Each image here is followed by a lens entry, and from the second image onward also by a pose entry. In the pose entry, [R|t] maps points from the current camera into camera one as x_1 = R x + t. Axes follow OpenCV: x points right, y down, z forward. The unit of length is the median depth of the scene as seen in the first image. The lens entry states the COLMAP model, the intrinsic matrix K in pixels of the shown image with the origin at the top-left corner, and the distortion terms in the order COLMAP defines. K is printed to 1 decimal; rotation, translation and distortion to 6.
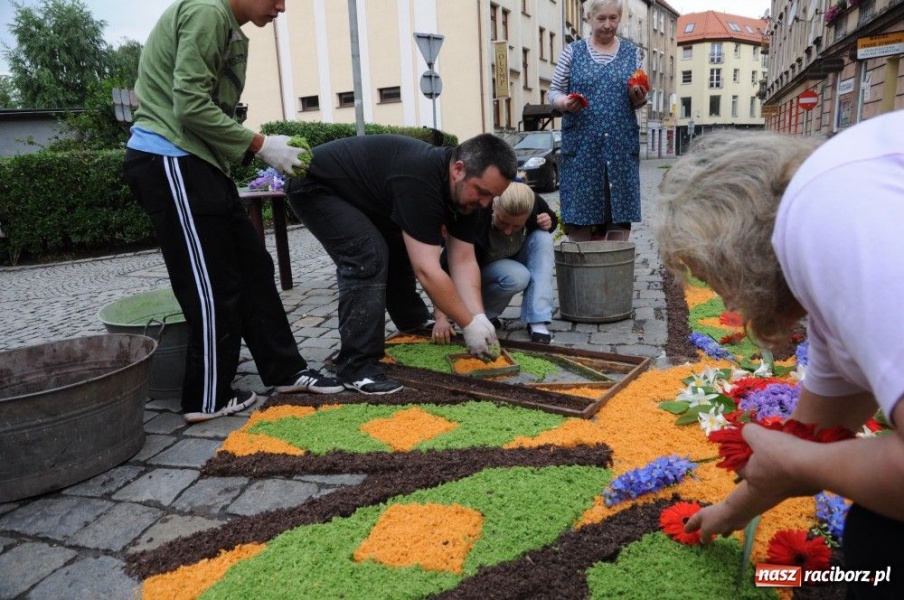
lens RADIAL K [[625.8, 0, 452.4], [0, 625.8, 305.8], [0, 0, 1]] dist [-0.116700, 0.085977]
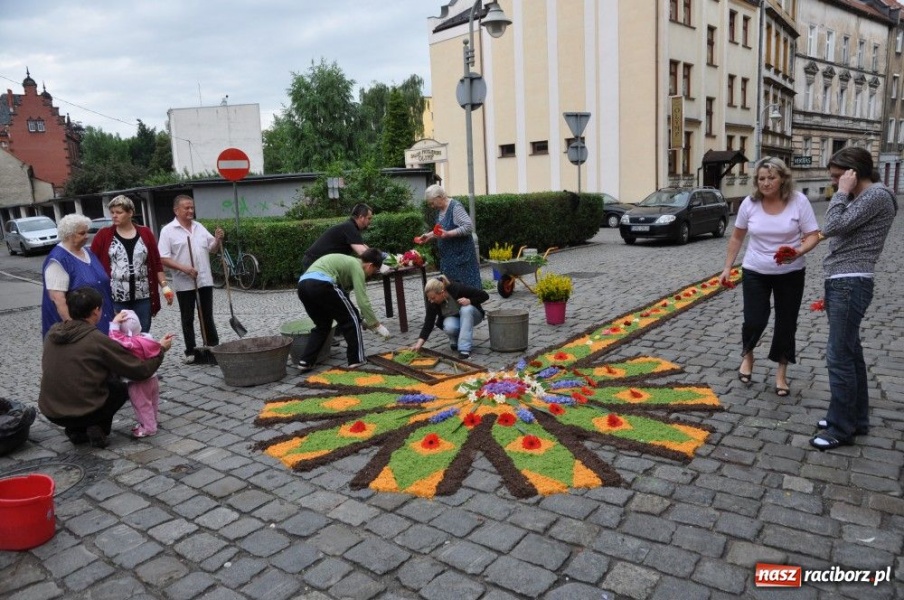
lens RADIAL K [[625.8, 0, 452.4], [0, 625.8, 305.8], [0, 0, 1]] dist [-0.116700, 0.085977]
pose [[0.937219, 0.068162, -0.342015, 0.160065], [-0.080842, 0.996463, -0.022940, -0.012489], [0.339241, 0.049149, 0.939415, -0.194606]]
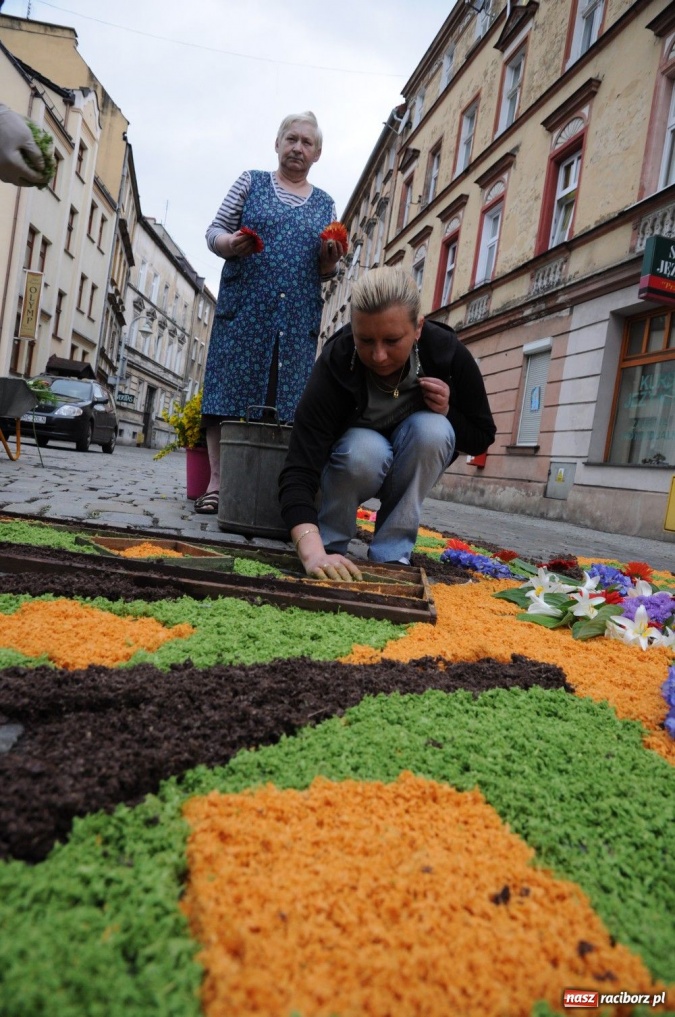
lens RADIAL K [[704.0, 0, 337.5], [0, 704.0, 508.5], [0, 0, 1]] dist [-0.116700, 0.085977]
pose [[0.841664, 0.141636, 0.521096, -0.021983], [-0.059306, 0.983397, -0.171502, 0.026433], [-0.536735, 0.113443, 0.836090, 0.072042]]
